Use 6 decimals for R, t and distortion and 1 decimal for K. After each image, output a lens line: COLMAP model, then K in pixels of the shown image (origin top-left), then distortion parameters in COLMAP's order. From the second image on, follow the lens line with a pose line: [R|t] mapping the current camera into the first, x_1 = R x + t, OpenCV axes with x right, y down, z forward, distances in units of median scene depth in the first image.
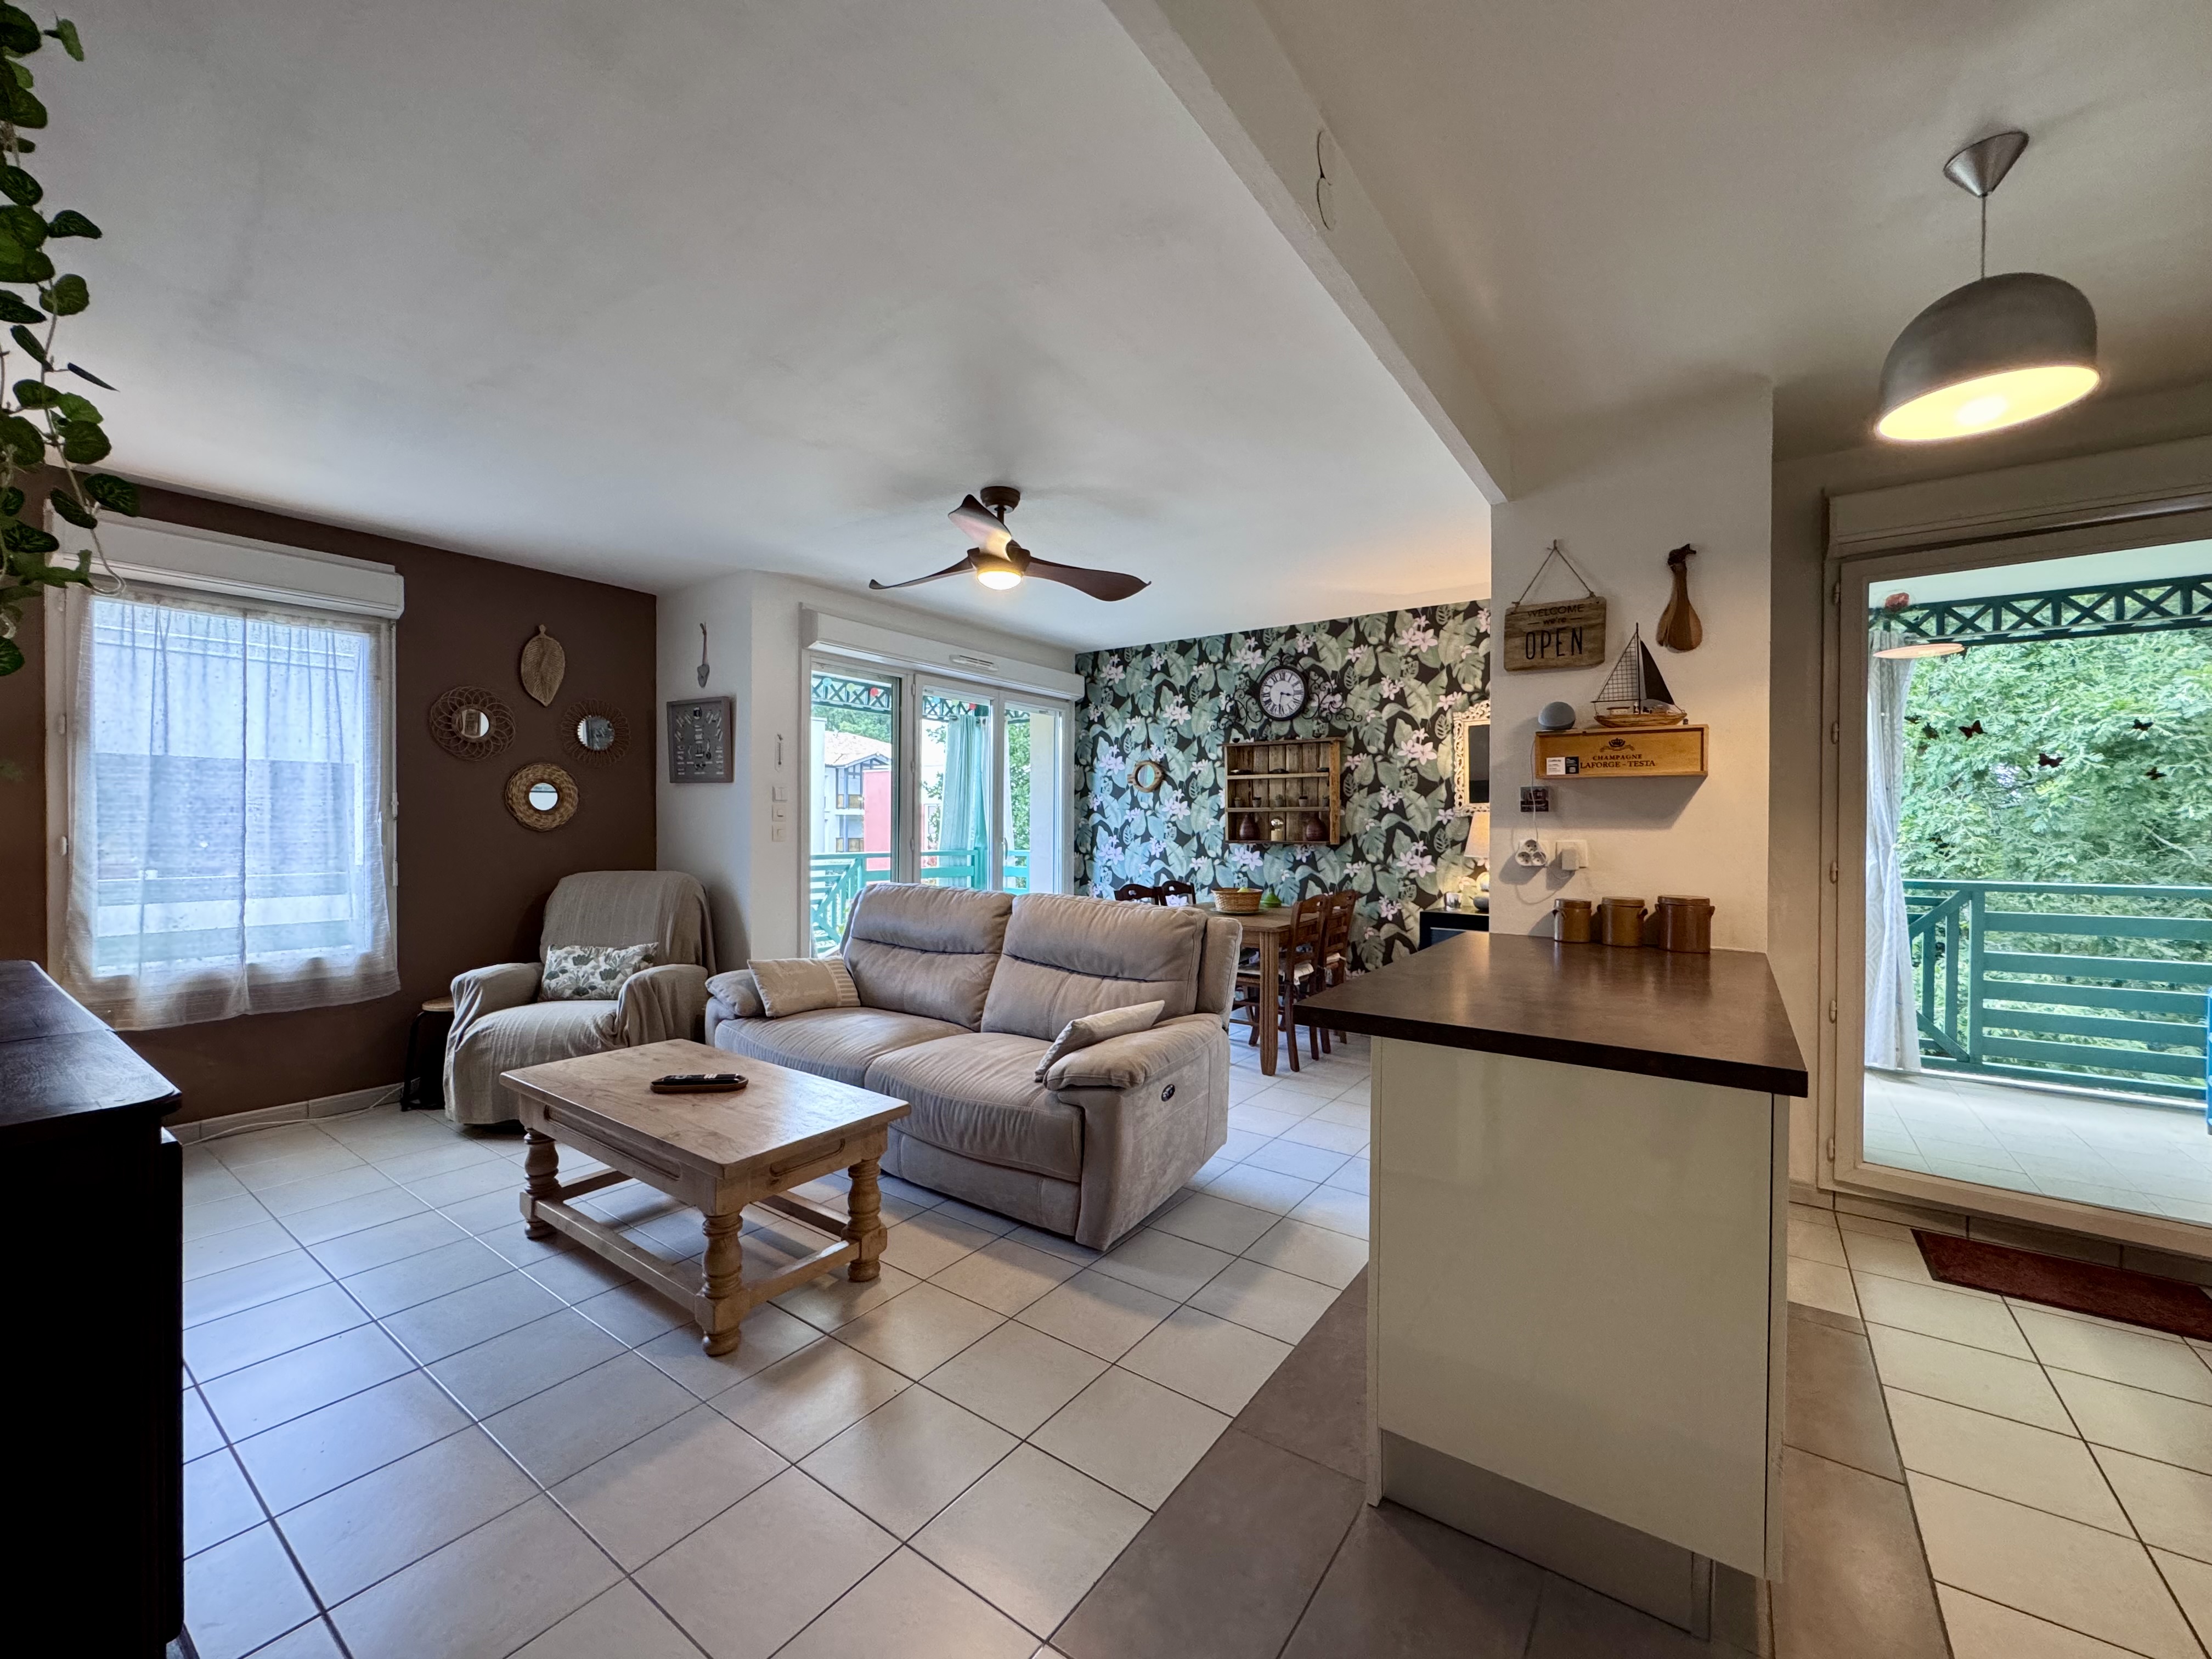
lens RADIAL K [[889.7, 0, 1111.7], [0, 889.7, 833.2], [0, 0, 1]] dist [-0.002639, -0.000296]
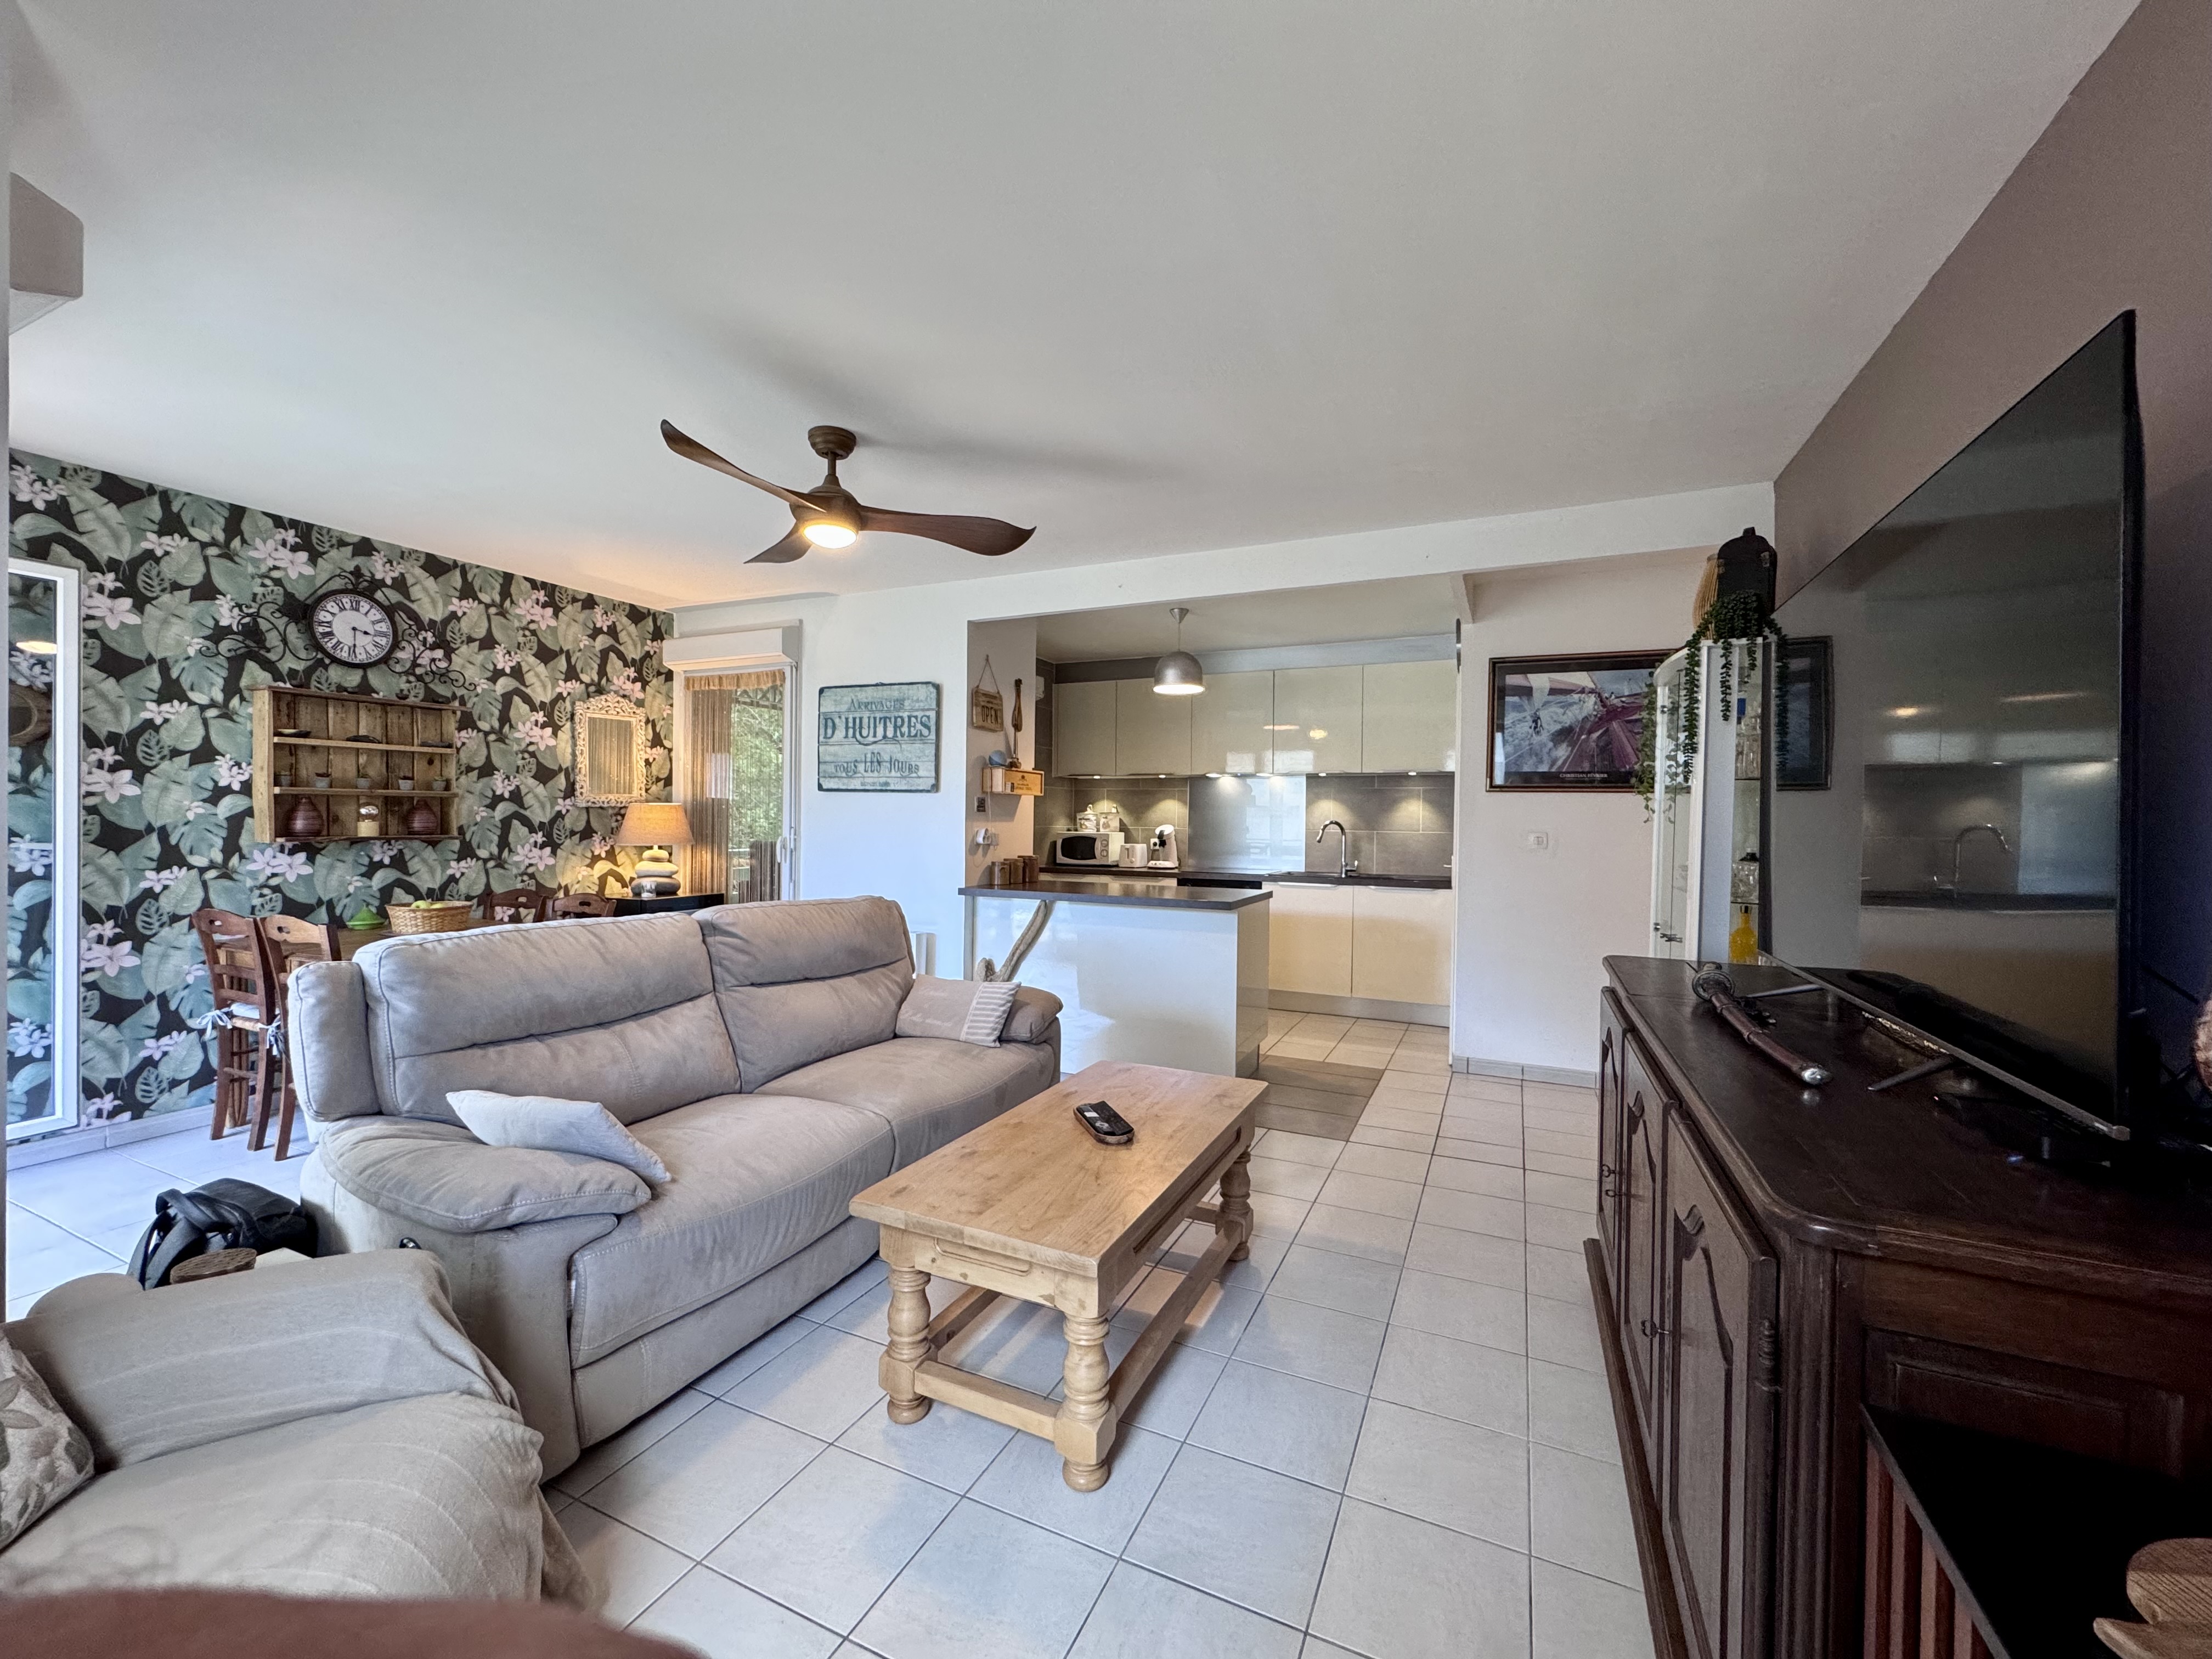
lens RADIAL K [[889.7, 0, 1098.9], [0, 889.7, 829.6], [0, 0, 1]] dist [-0.002639, -0.000296]
pose [[-0.182328, -0.017647, 0.983079, -0.648218], [-0.001669, 0.999843, 0.017638, -0.010780], [-0.983236, 0.001575, -0.182329, 0.571519]]
